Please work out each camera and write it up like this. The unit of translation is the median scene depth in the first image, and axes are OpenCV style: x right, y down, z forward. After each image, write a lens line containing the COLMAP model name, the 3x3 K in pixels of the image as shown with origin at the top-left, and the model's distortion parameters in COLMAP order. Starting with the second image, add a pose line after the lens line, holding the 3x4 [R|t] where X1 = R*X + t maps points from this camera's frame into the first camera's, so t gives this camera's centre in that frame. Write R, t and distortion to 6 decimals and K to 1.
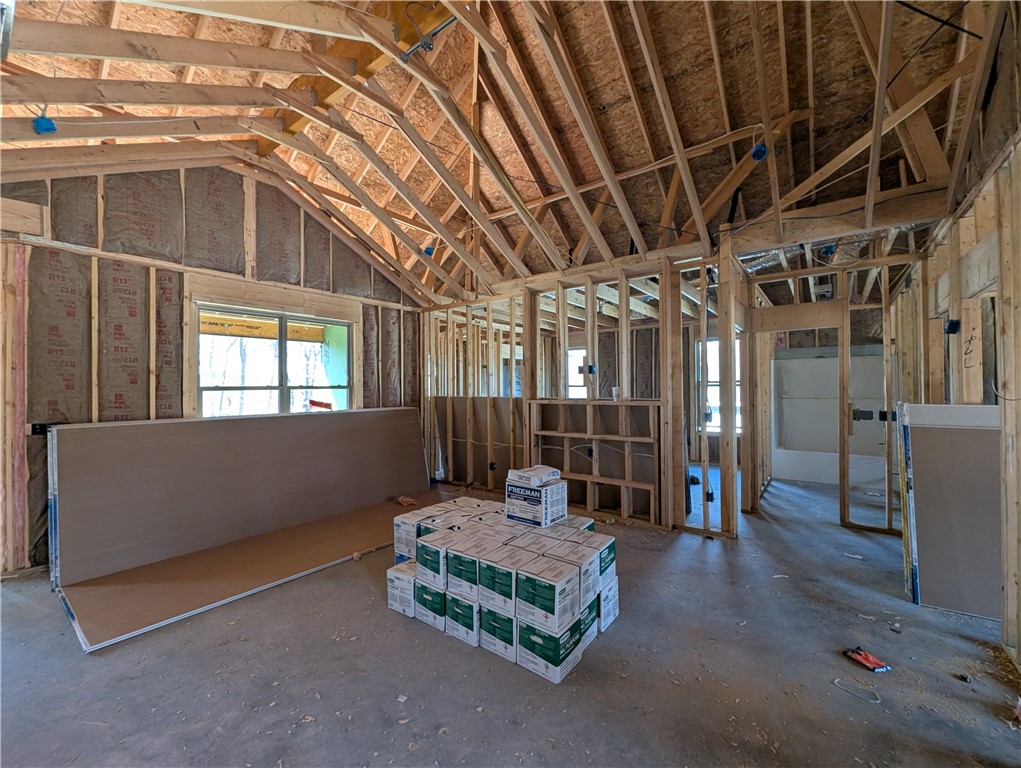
lens RADIAL K [[419.5, 0, 509.0], [0, 419.5, 382.9], [0, 0, 1]] dist [-0.000170, -0.001455]
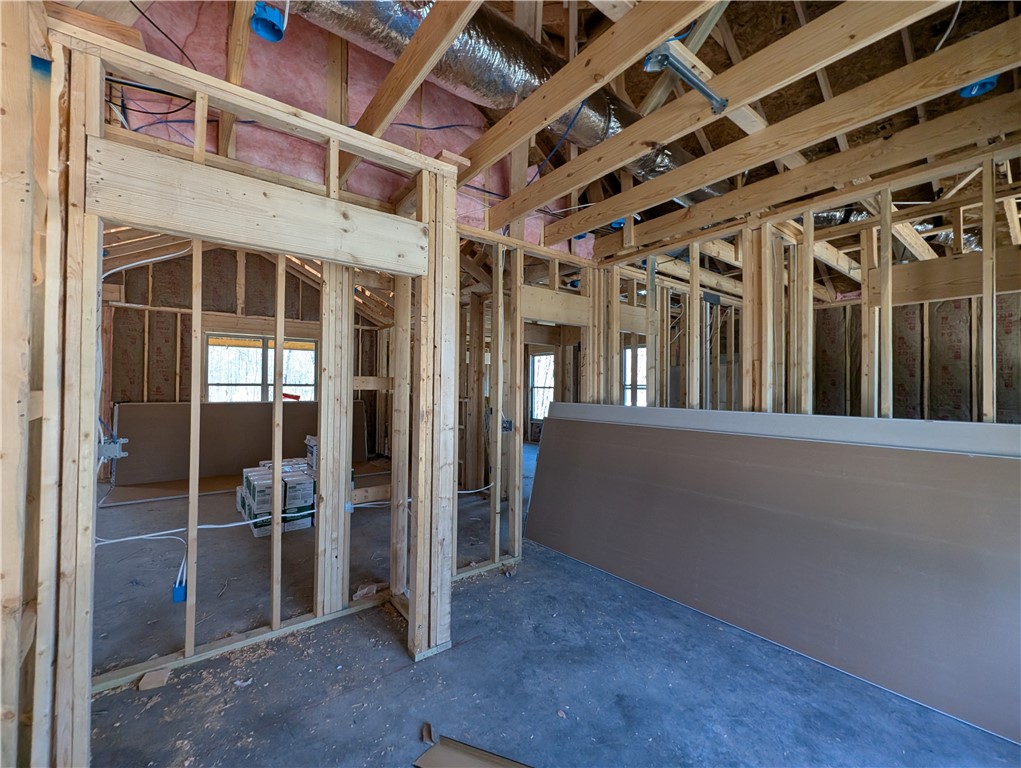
lens RADIAL K [[419.5, 0, 509.3], [0, 419.5, 382.5], [0, 0, 1]] dist [-0.000170, -0.001455]
pose [[0.965065, 0.012730, -0.261701, 0.958770], [-0.013457, 0.999909, -0.000984, -0.009824], [0.261664, 0.004472, 0.965149, -0.317470]]
